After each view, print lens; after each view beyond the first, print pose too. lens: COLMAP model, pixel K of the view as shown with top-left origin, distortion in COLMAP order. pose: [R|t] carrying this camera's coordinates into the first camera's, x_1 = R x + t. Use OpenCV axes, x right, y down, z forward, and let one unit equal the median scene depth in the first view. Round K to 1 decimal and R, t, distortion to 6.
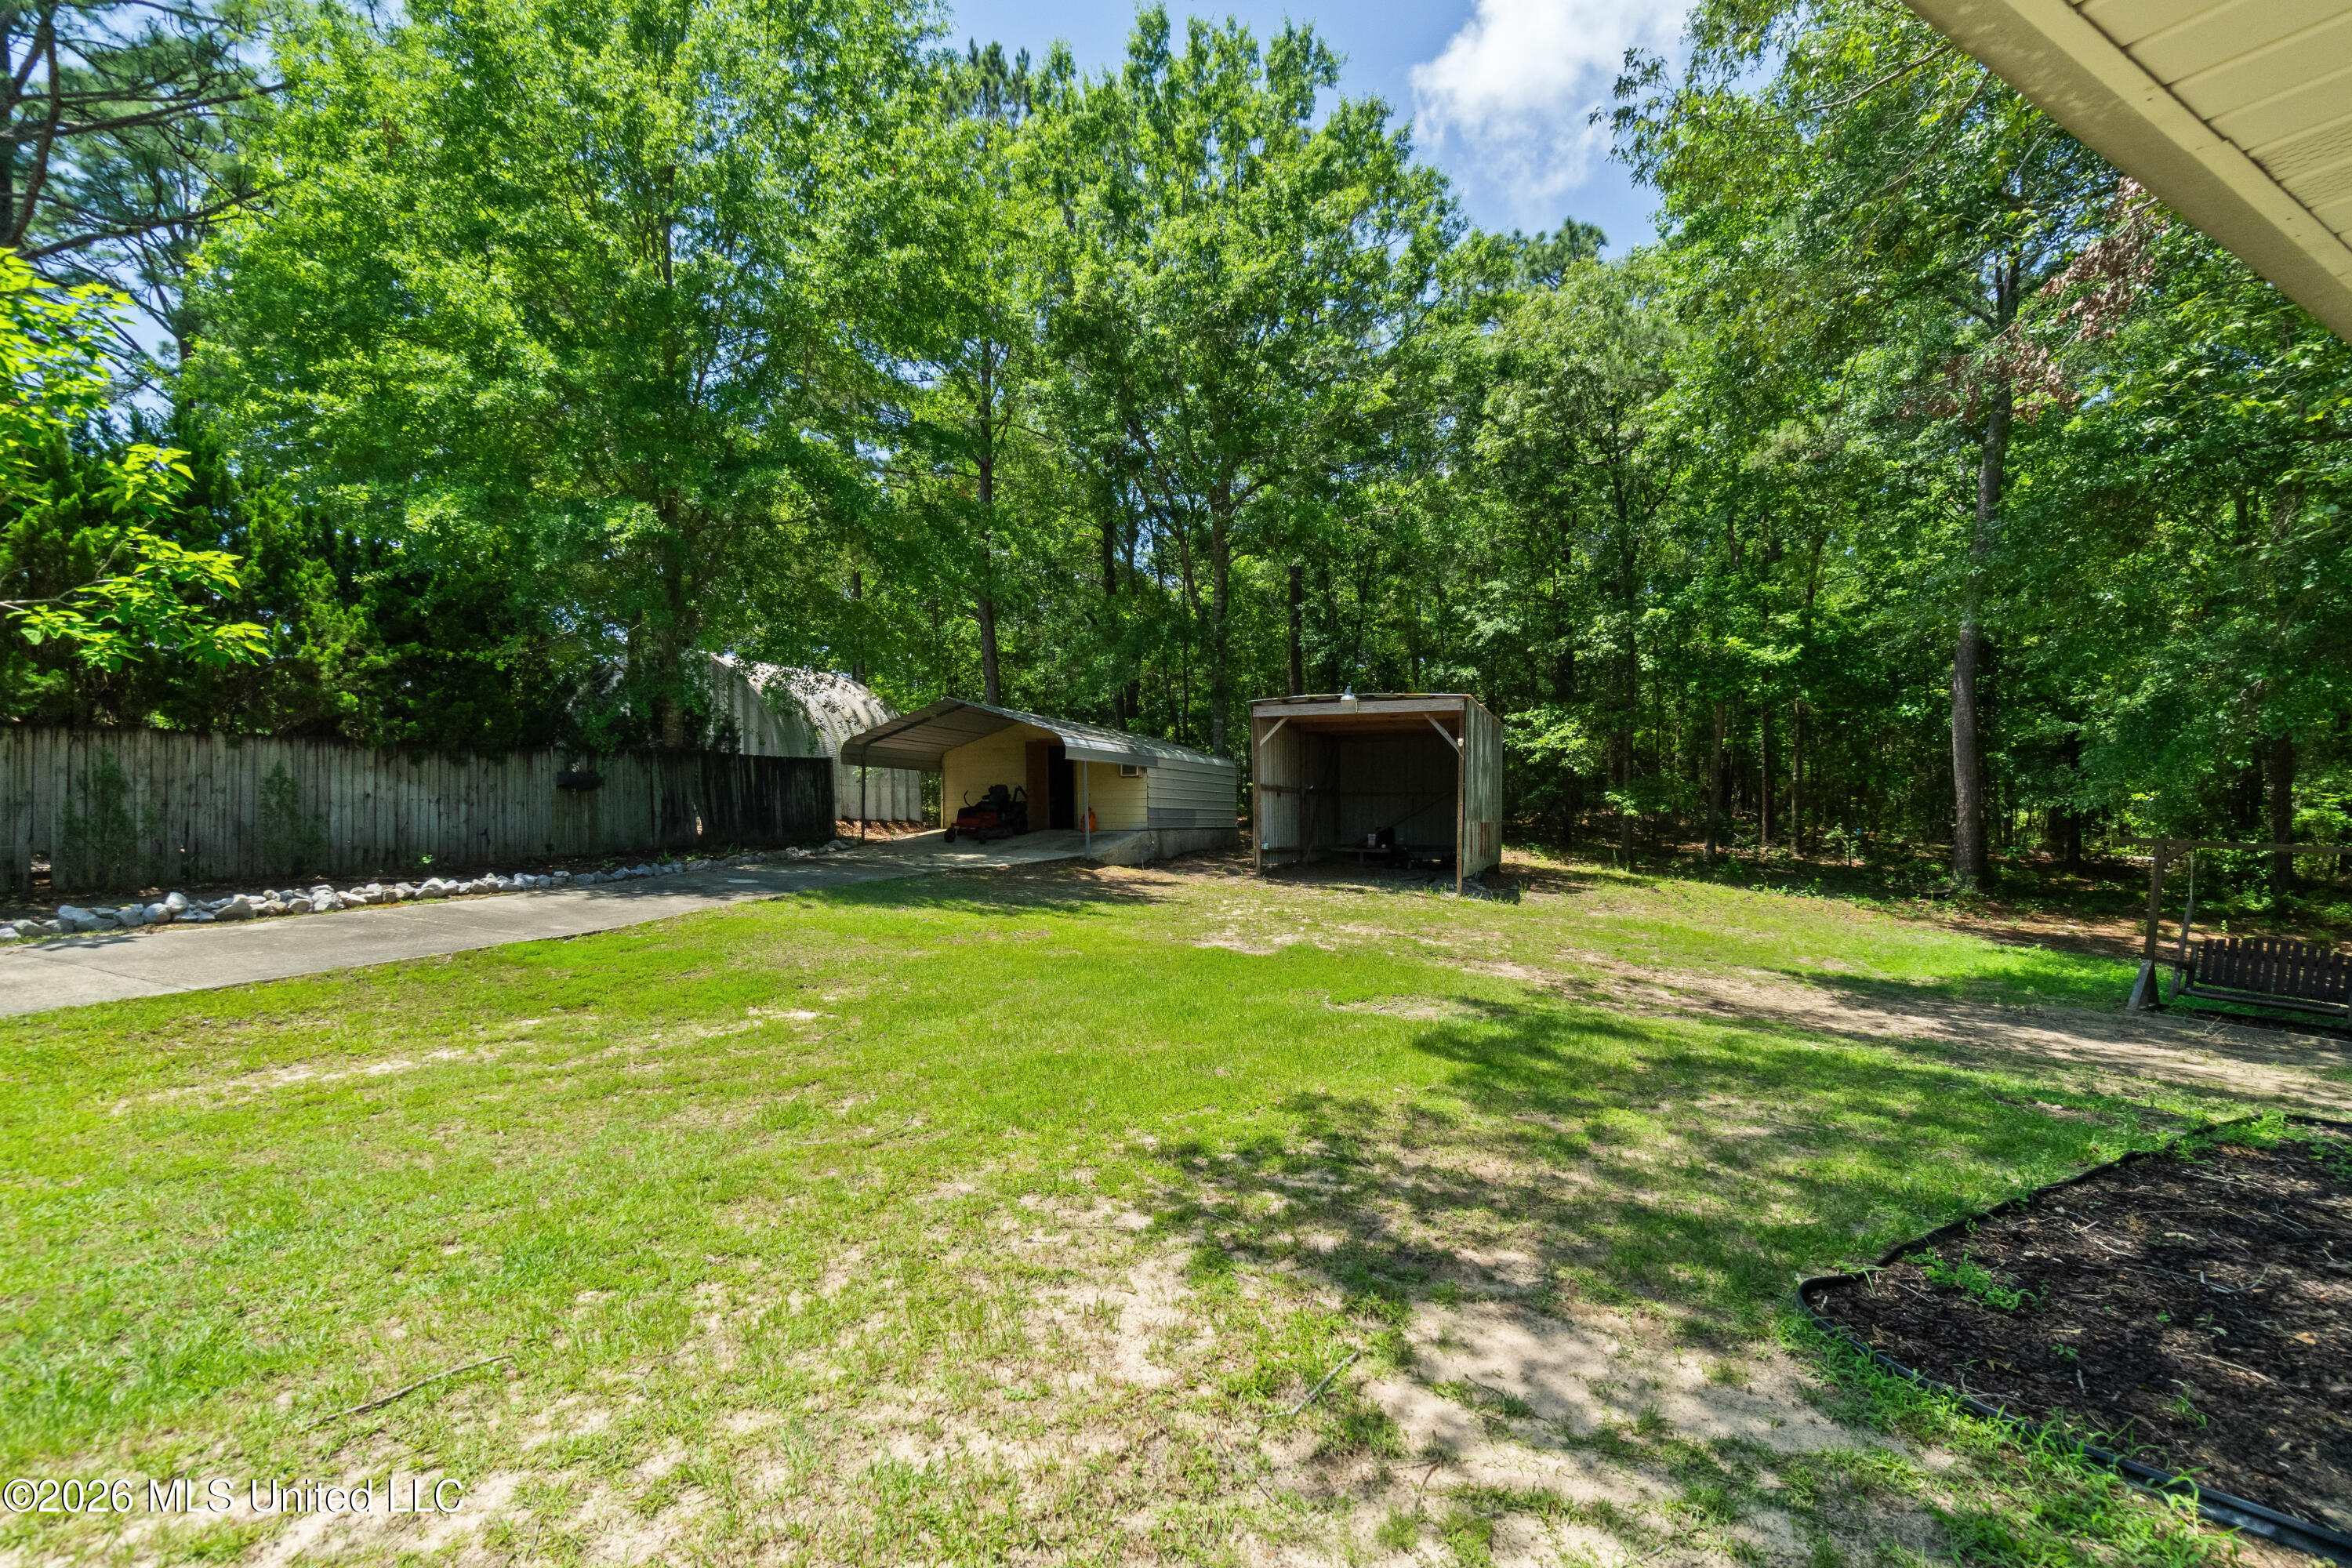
lens RADIAL K [[1033.2, 0, 1169.8], [0, 1033.2, 773.3], [0, 0, 1]] dist [-0.002562, 0.000052]
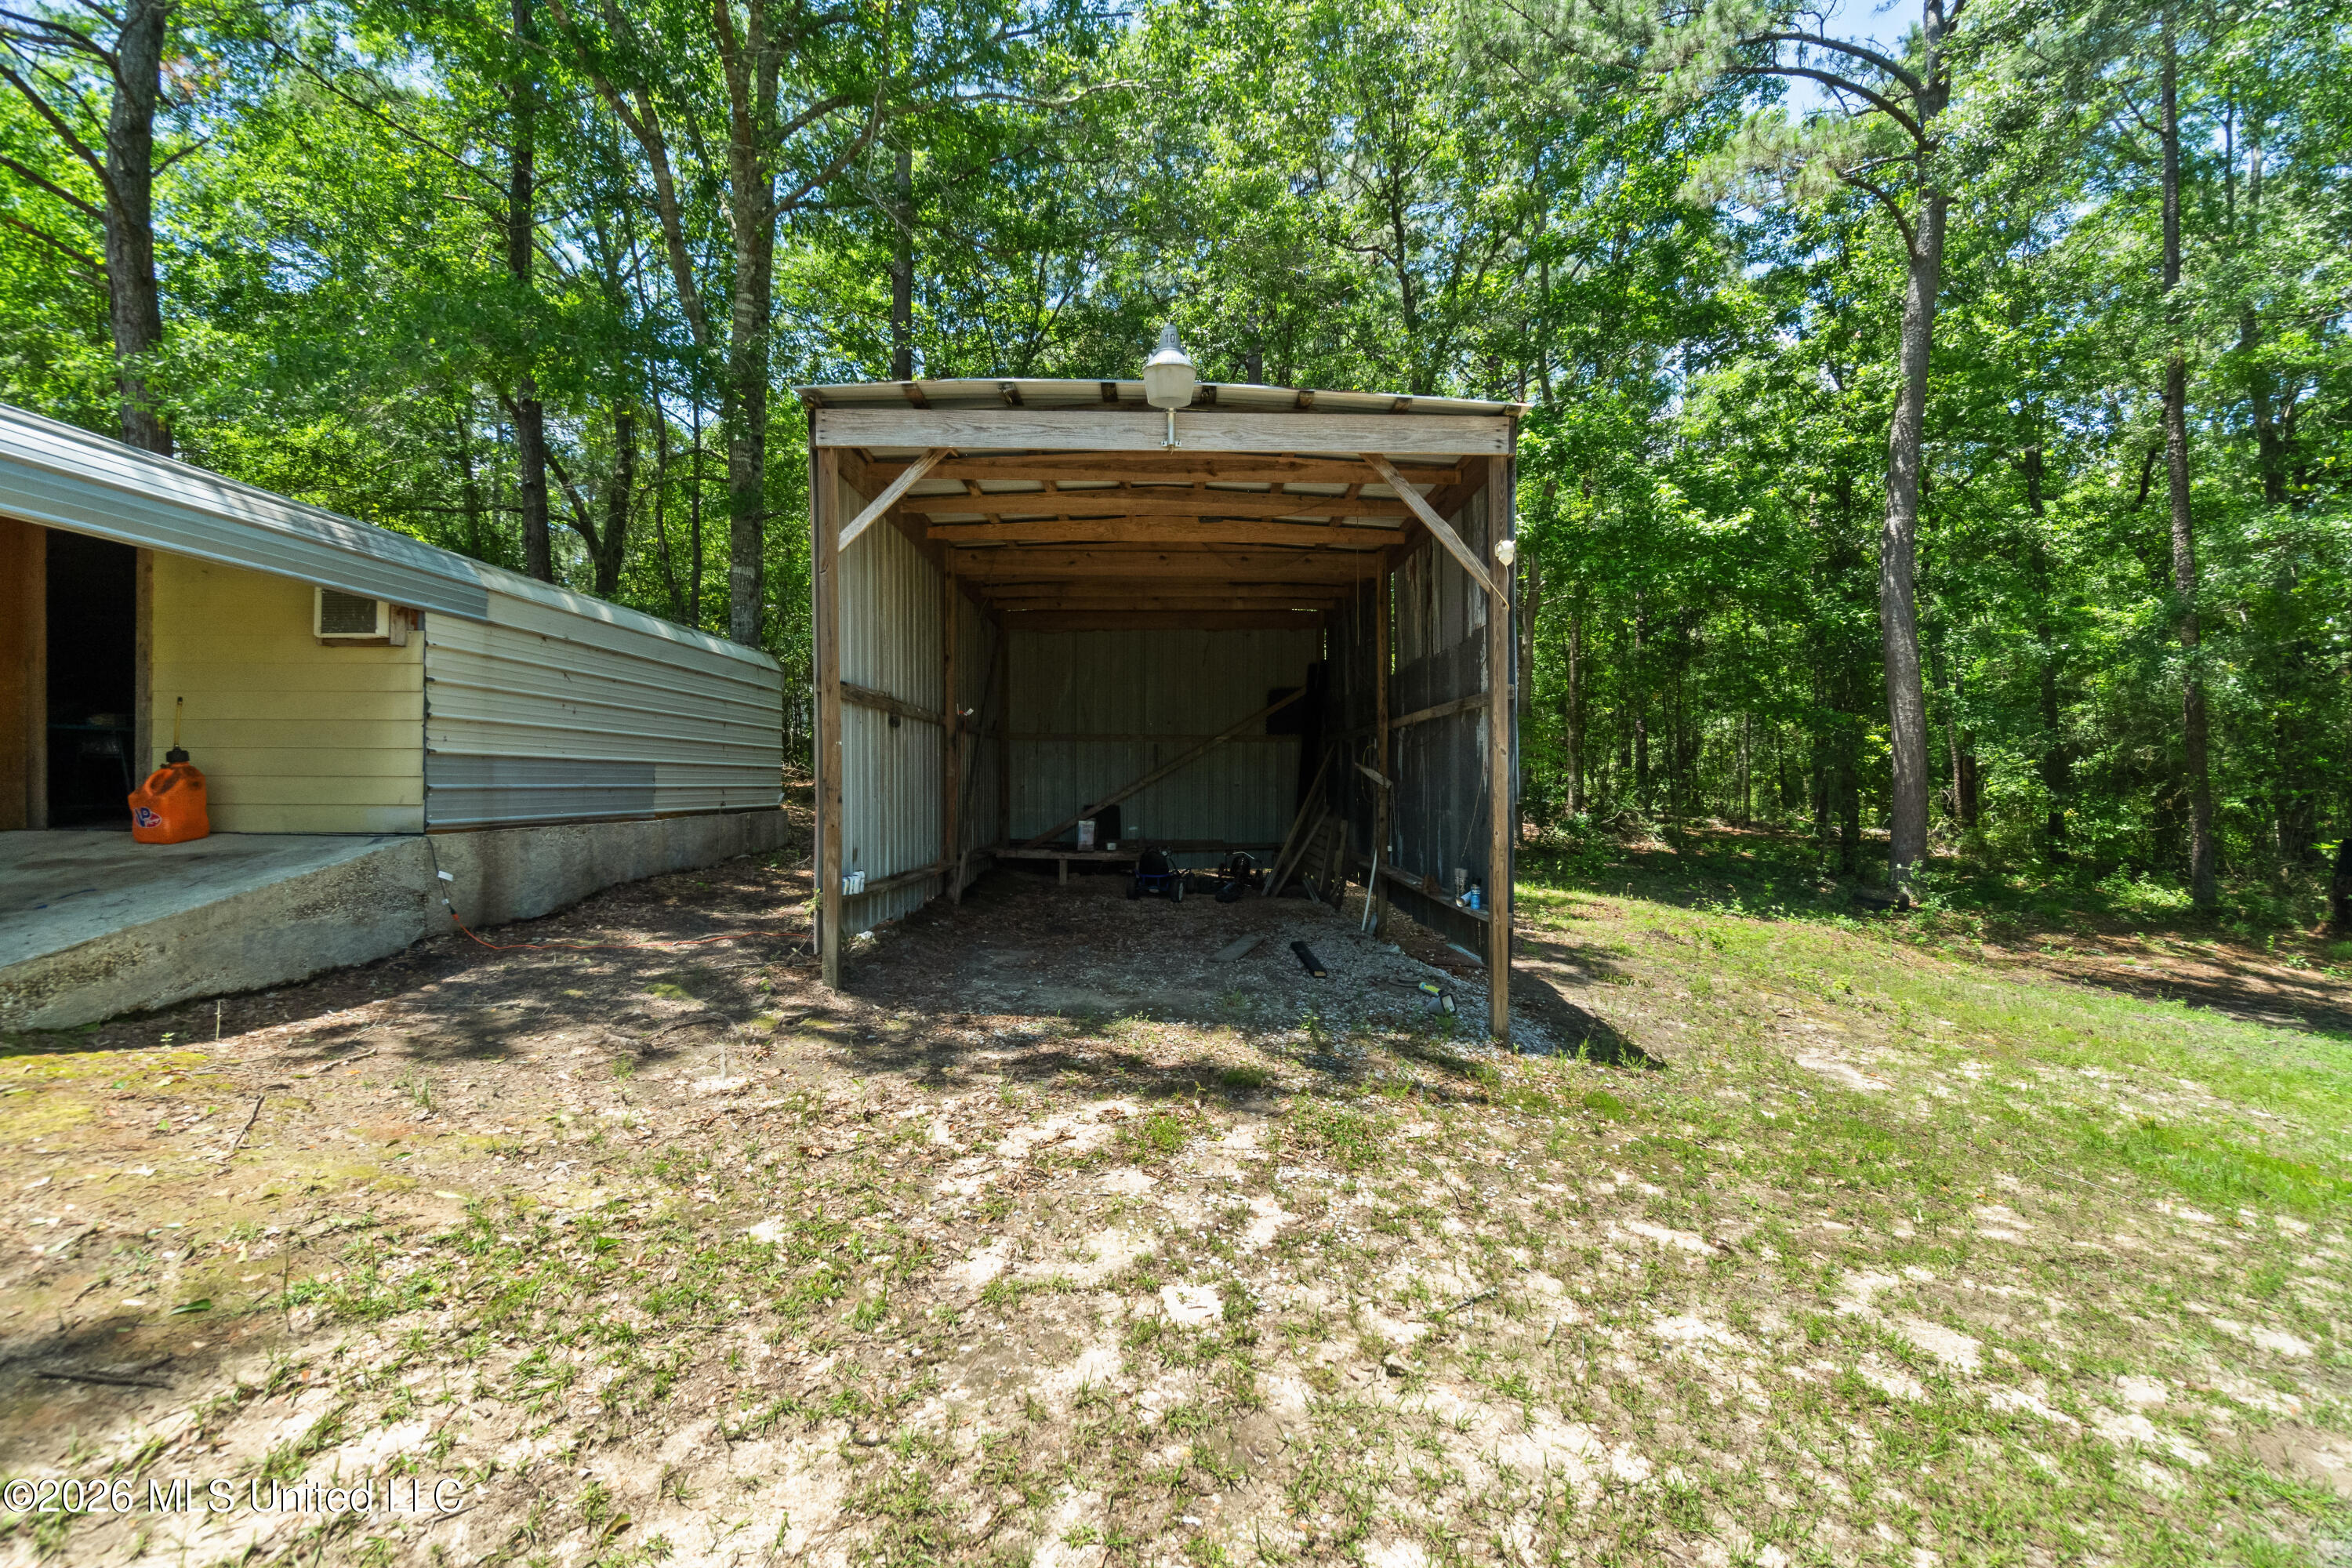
lens RADIAL K [[1033.2, 0, 1169.8], [0, 1033.2, 773.3], [0, 0, 1]] dist [-0.002562, 0.000052]
pose [[0.915951, 0.010289, 0.401158, 0.052725], [-0.023918, 0.999294, 0.028983, 0.026772], [-0.400576, -0.036142, 0.915550, 0.645130]]
